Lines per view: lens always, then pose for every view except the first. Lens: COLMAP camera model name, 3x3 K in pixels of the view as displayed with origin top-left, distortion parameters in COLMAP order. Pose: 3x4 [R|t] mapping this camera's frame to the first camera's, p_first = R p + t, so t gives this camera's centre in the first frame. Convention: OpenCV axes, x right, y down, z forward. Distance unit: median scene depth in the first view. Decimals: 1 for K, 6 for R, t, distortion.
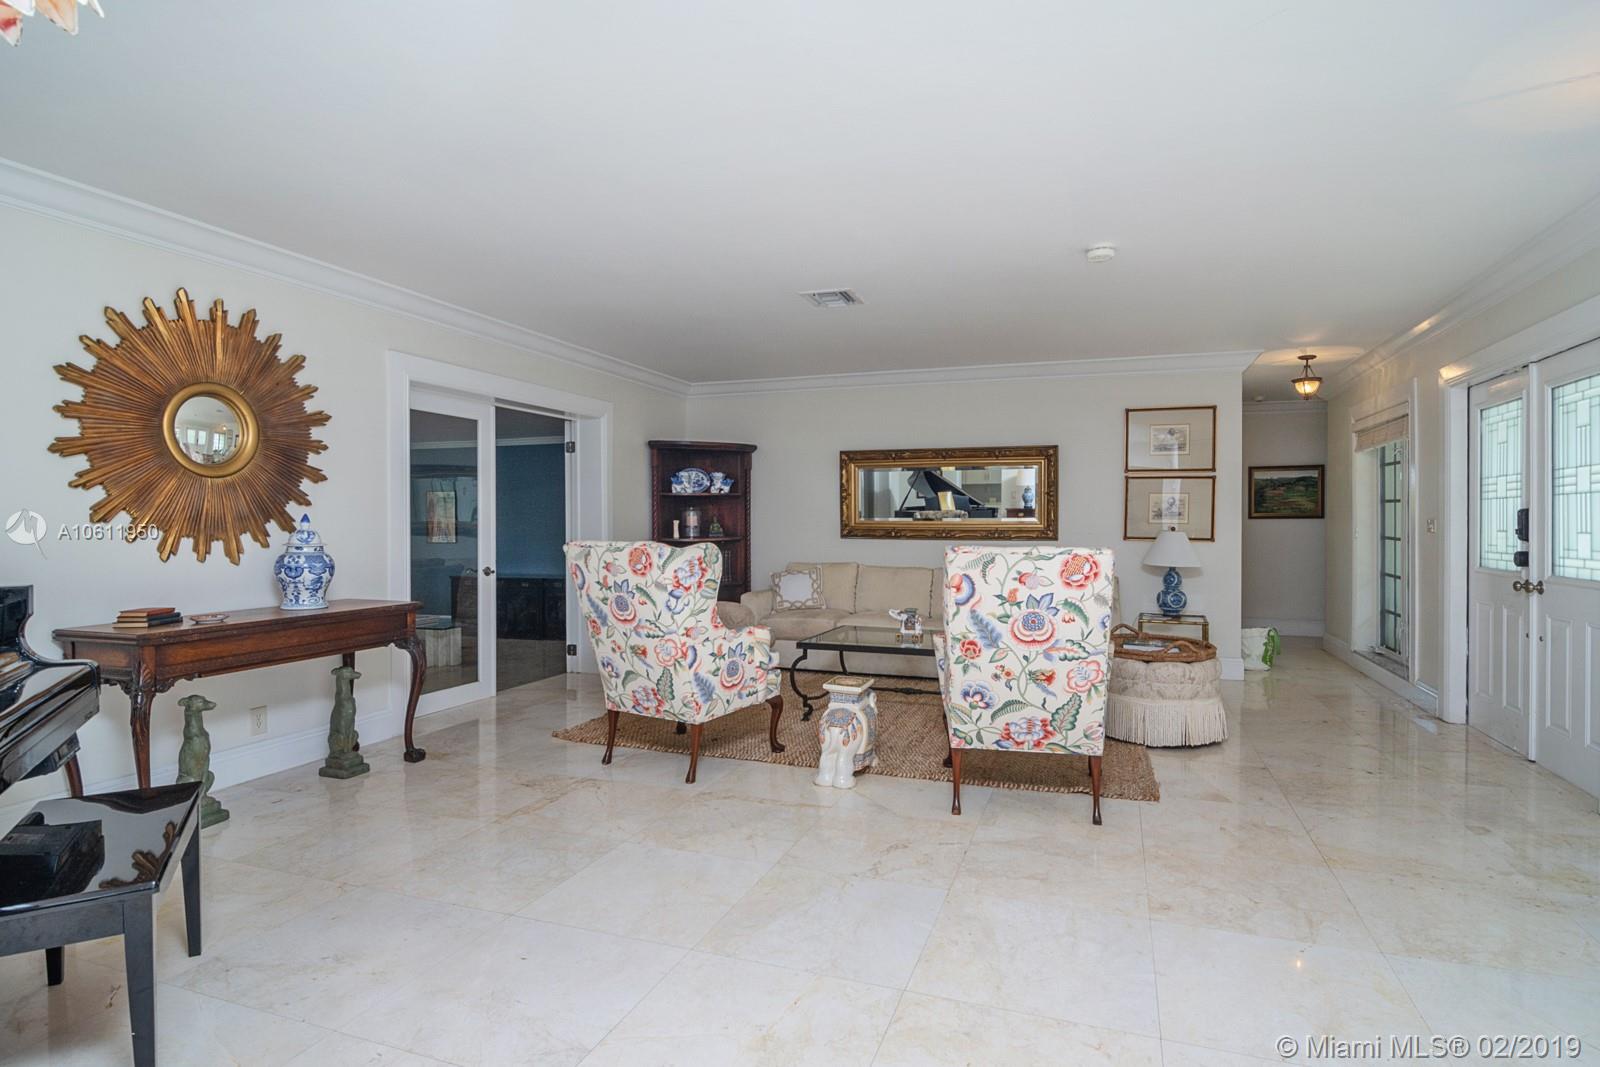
lens RADIAL K [[798.0, 0, 794.6], [0, 798.0, 528.6], [0, 0, 1]] dist [-0.027594, -0.001032]
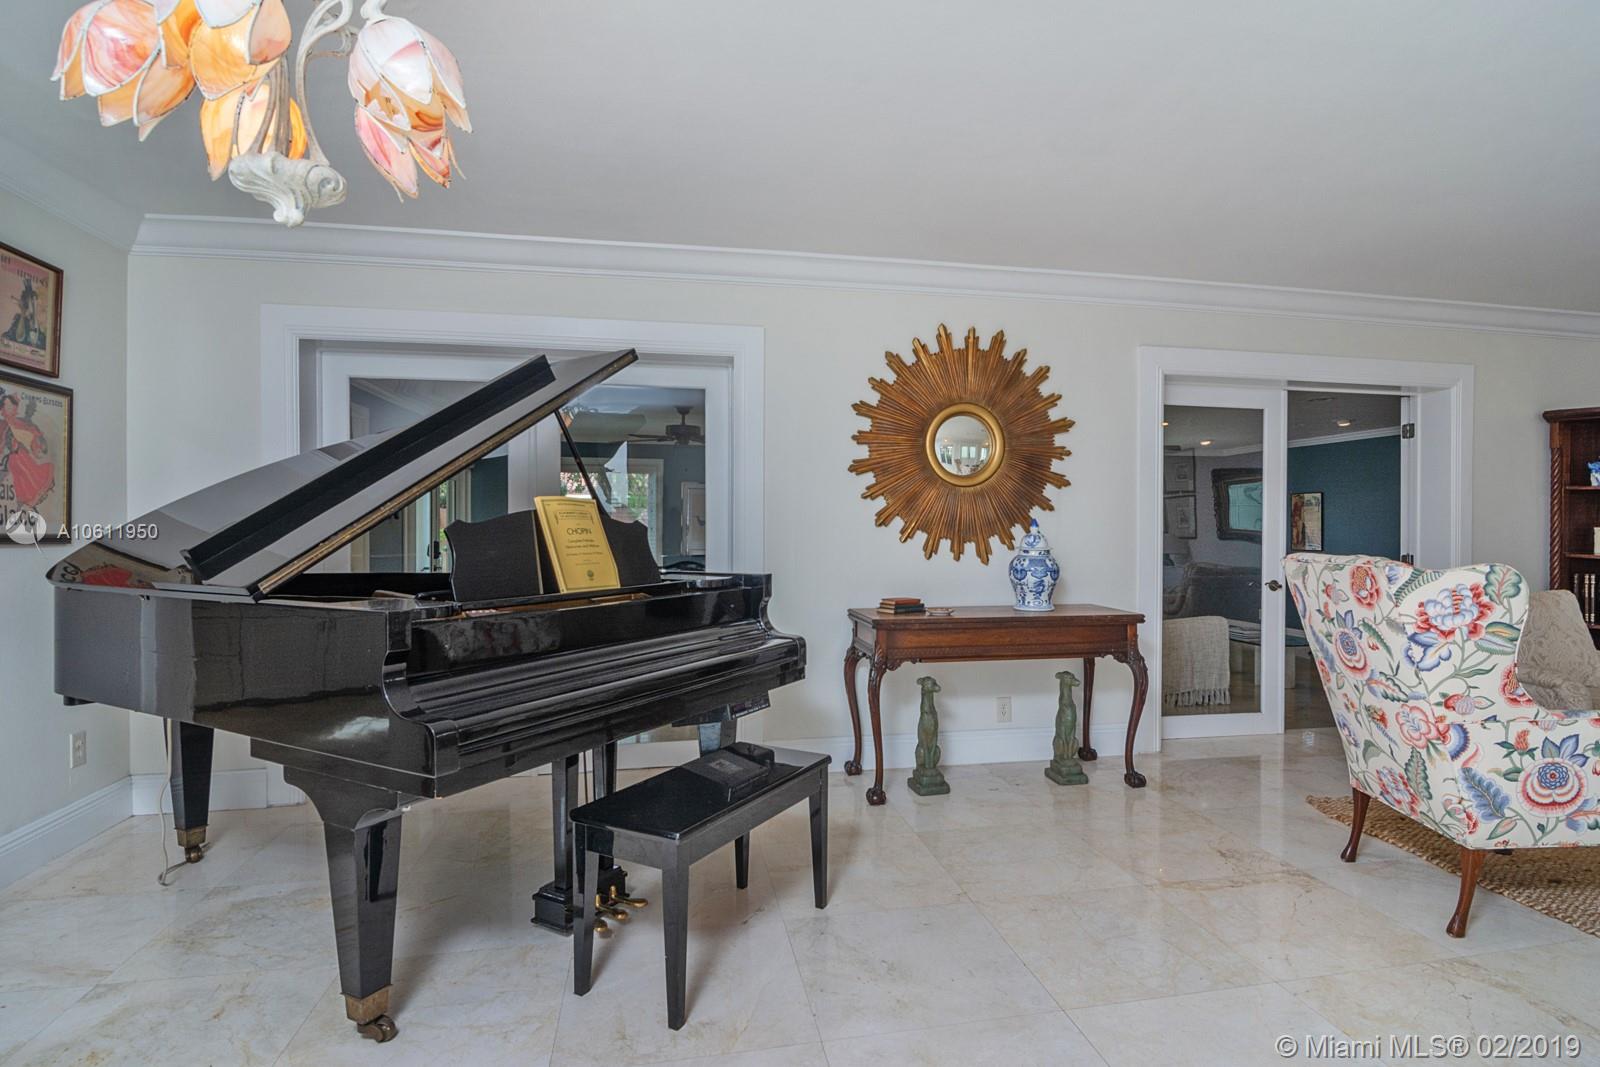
lens RADIAL K [[798.0, 0, 794.6], [0, 798.0, 528.6], [0, 0, 1]] dist [-0.027594, -0.001032]
pose [[0.521013, 0.006893, -0.853521, 0.116372], [-0.012069, 0.999927, 0.000708, -0.002711], [0.853463, 0.009932, 0.521058, 0.205257]]
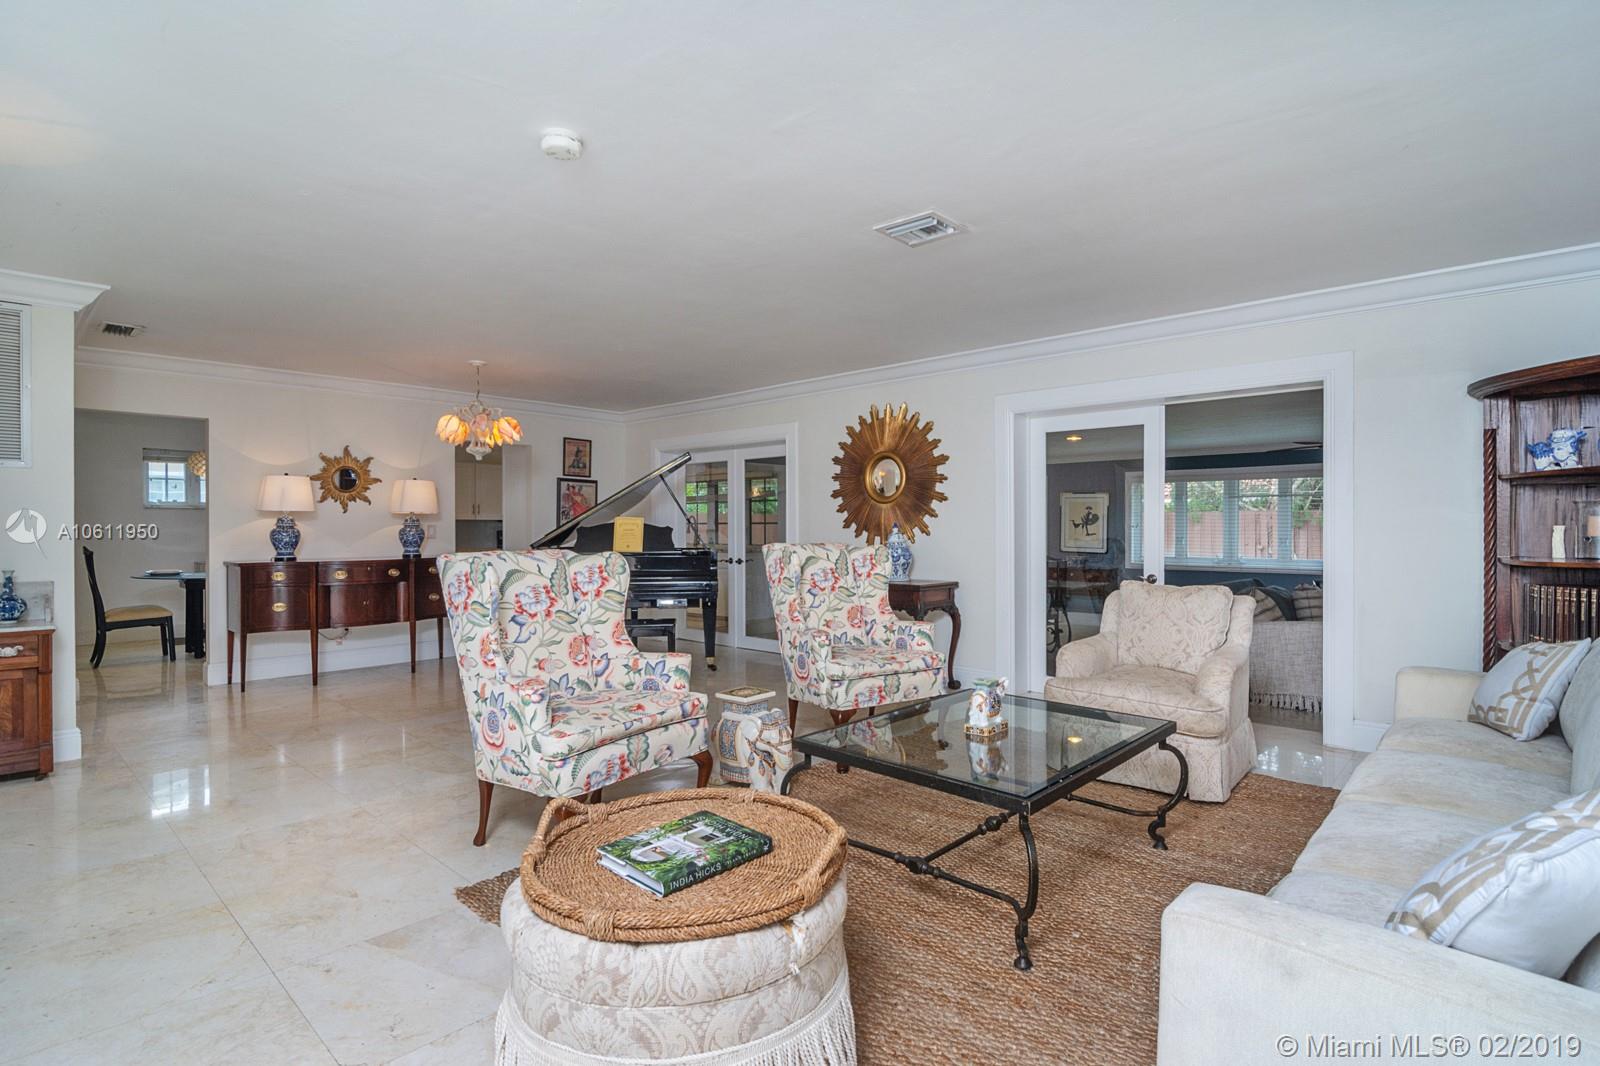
lens RADIAL K [[798.0, 0, 794.6], [0, 798.0, 528.1], [0, 0, 1]] dist [-0.027594, -0.001032]
pose [[-0.383774, 0.000855, -0.923426, 1.110977], [-0.009590, 0.999942, 0.004912, -0.015790], [0.923377, 0.010741, -0.383744, 1.609575]]
